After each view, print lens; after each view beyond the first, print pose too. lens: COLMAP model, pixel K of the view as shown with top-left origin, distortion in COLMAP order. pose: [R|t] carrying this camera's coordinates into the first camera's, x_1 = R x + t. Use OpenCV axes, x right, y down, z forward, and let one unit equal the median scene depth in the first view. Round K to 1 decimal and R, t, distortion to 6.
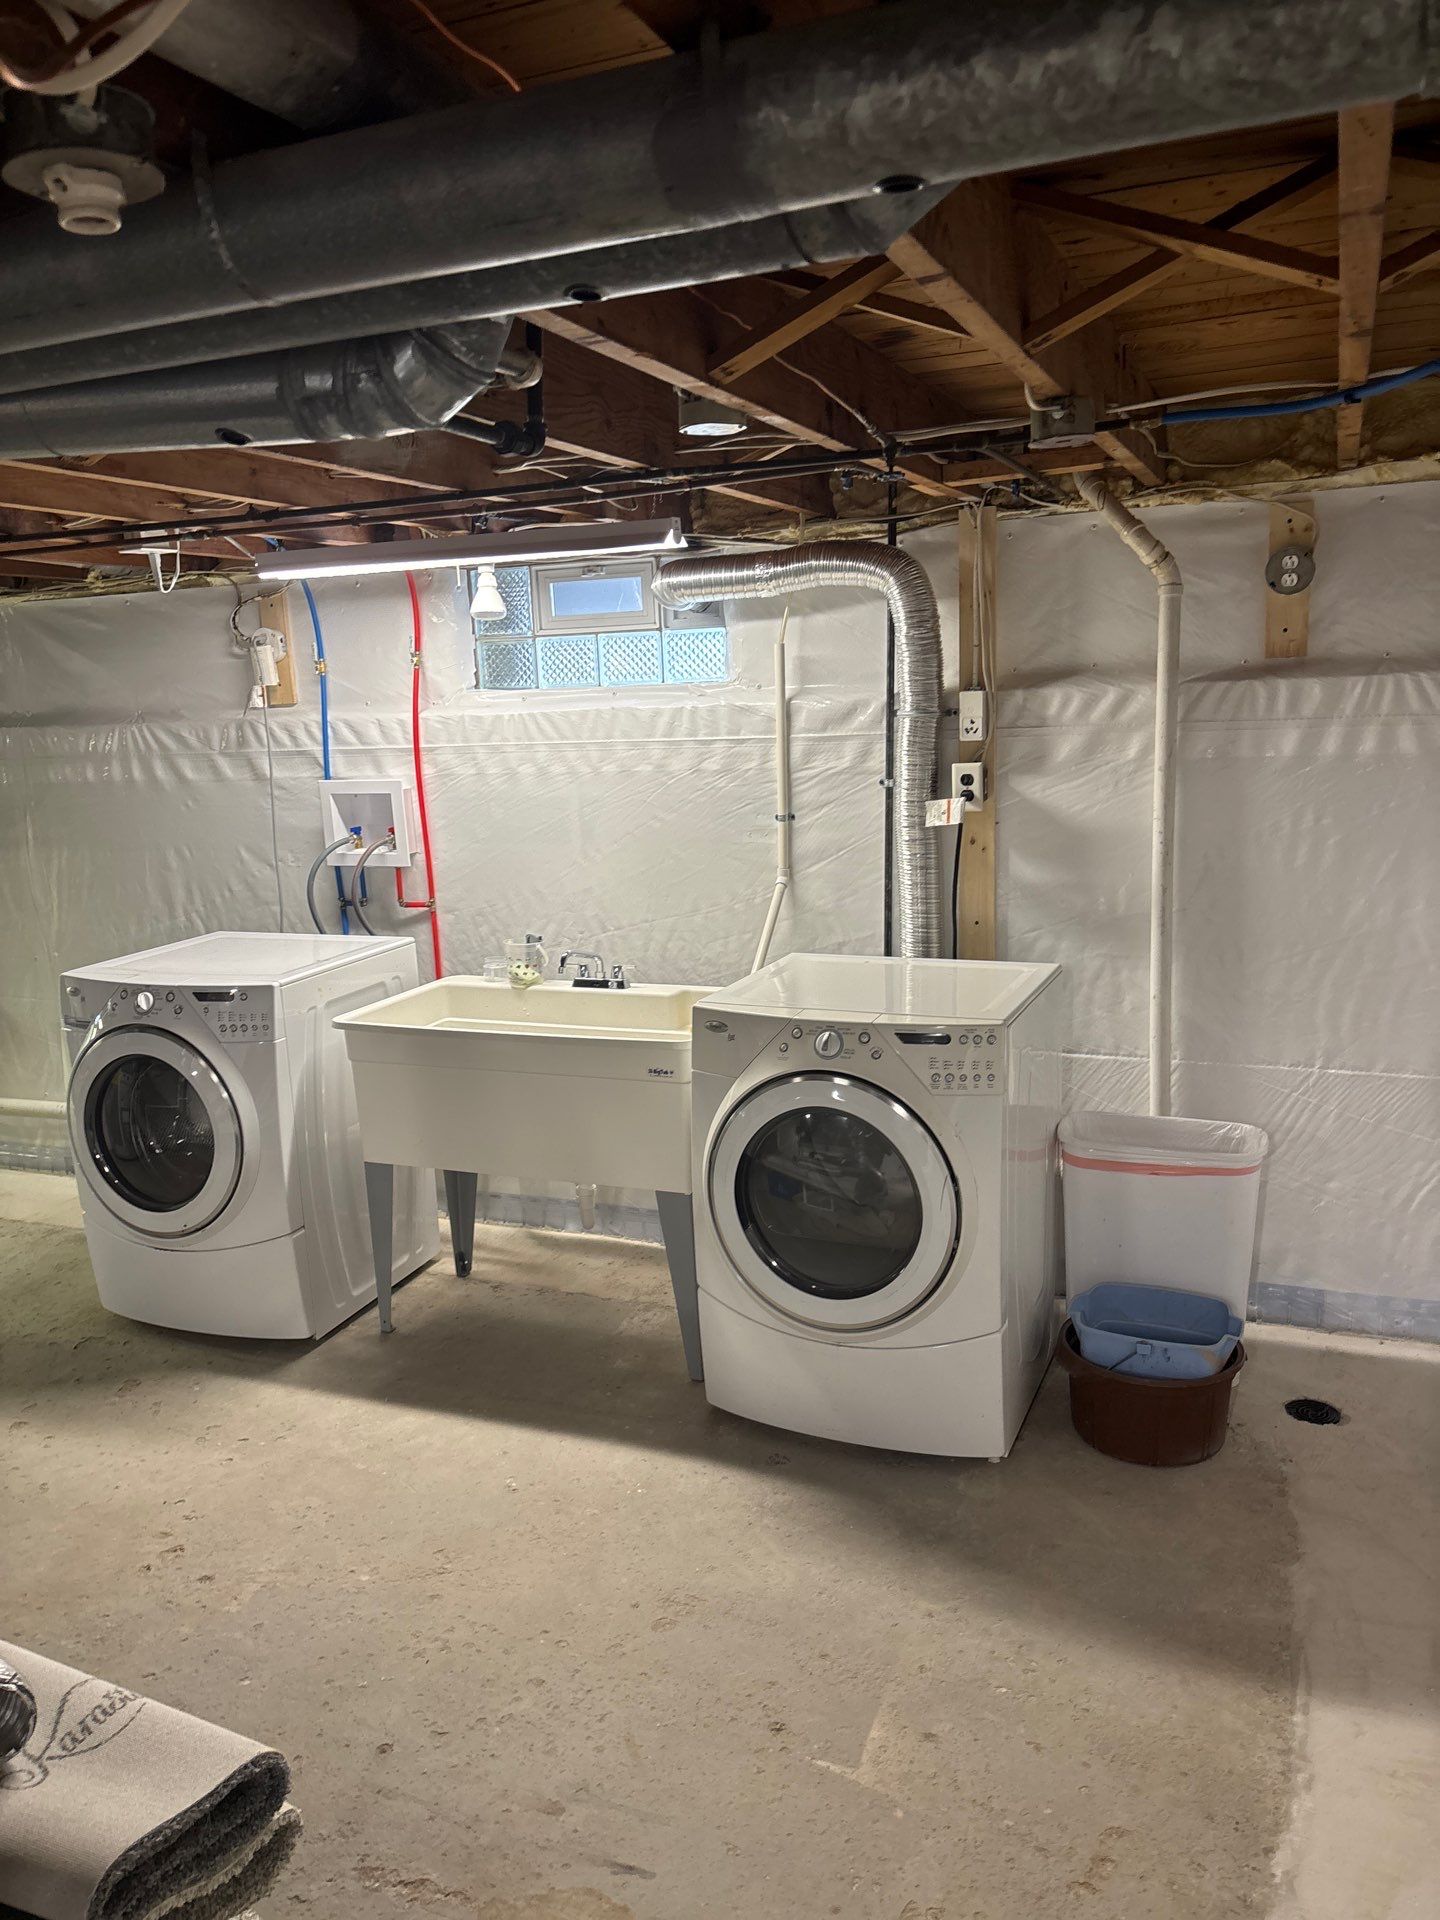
lens RADIAL K [[1458.8, 0, 720.0], [0, 1458.8, 960.0], [0, 0, 1]] dist [0.029410, -0.004179]
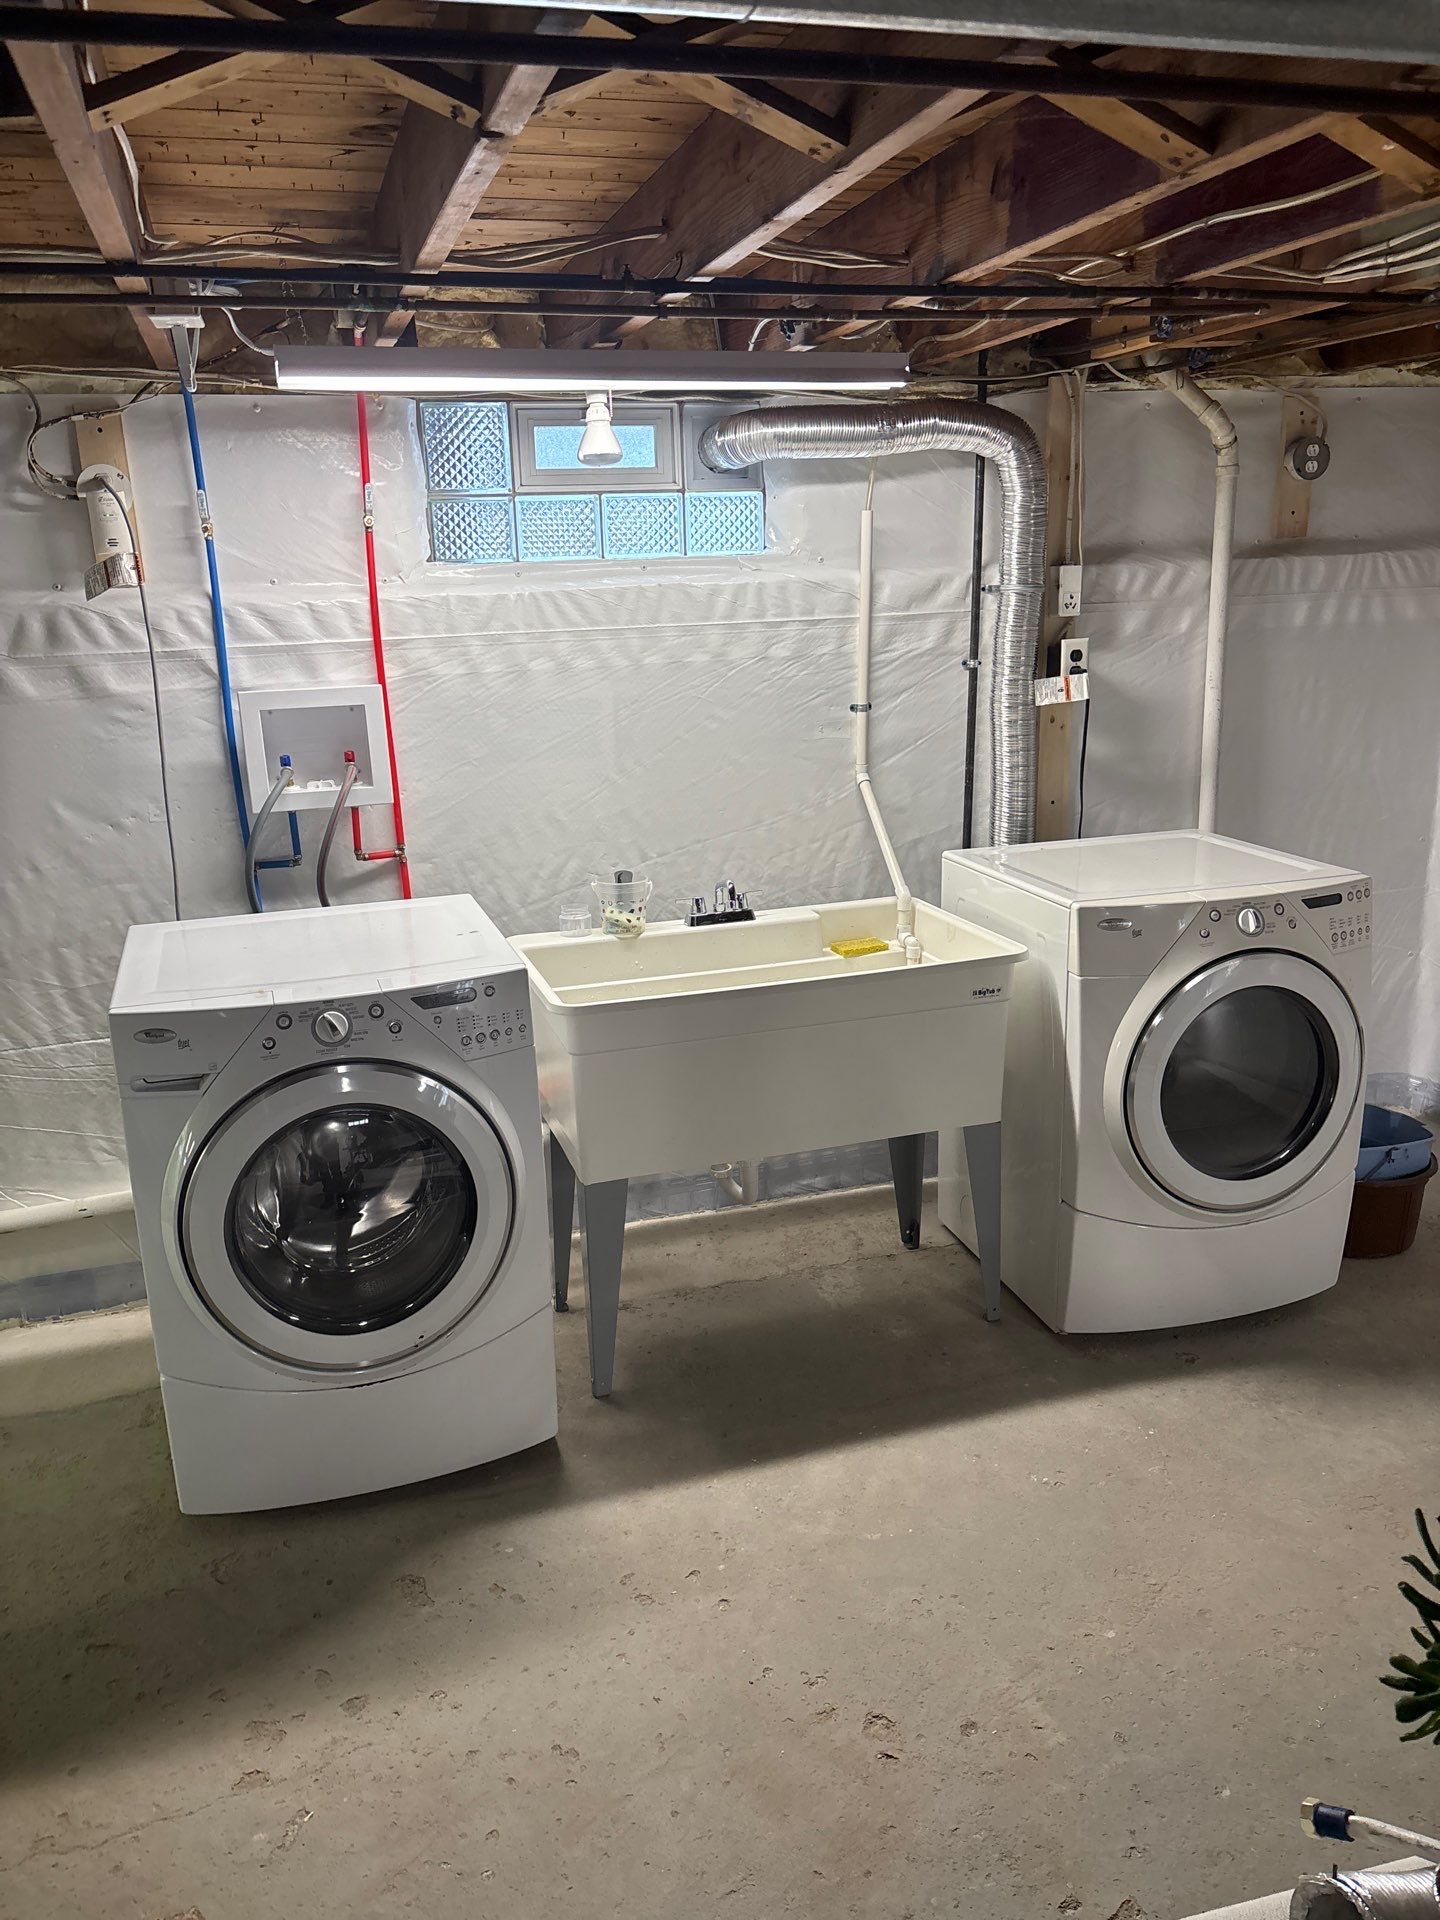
lens RADIAL K [[1437.4, 0, 715.2], [0, 1437.4, 967.9], [0, 0, 1]] dist [0.004779, 0.003580]
pose [[0.772447, -0.155473, 0.615755, -0.602862], [0.120654, 0.987839, 0.098064, -0.036653], [-0.623513, -0.001456, 0.781812, 0.361181]]
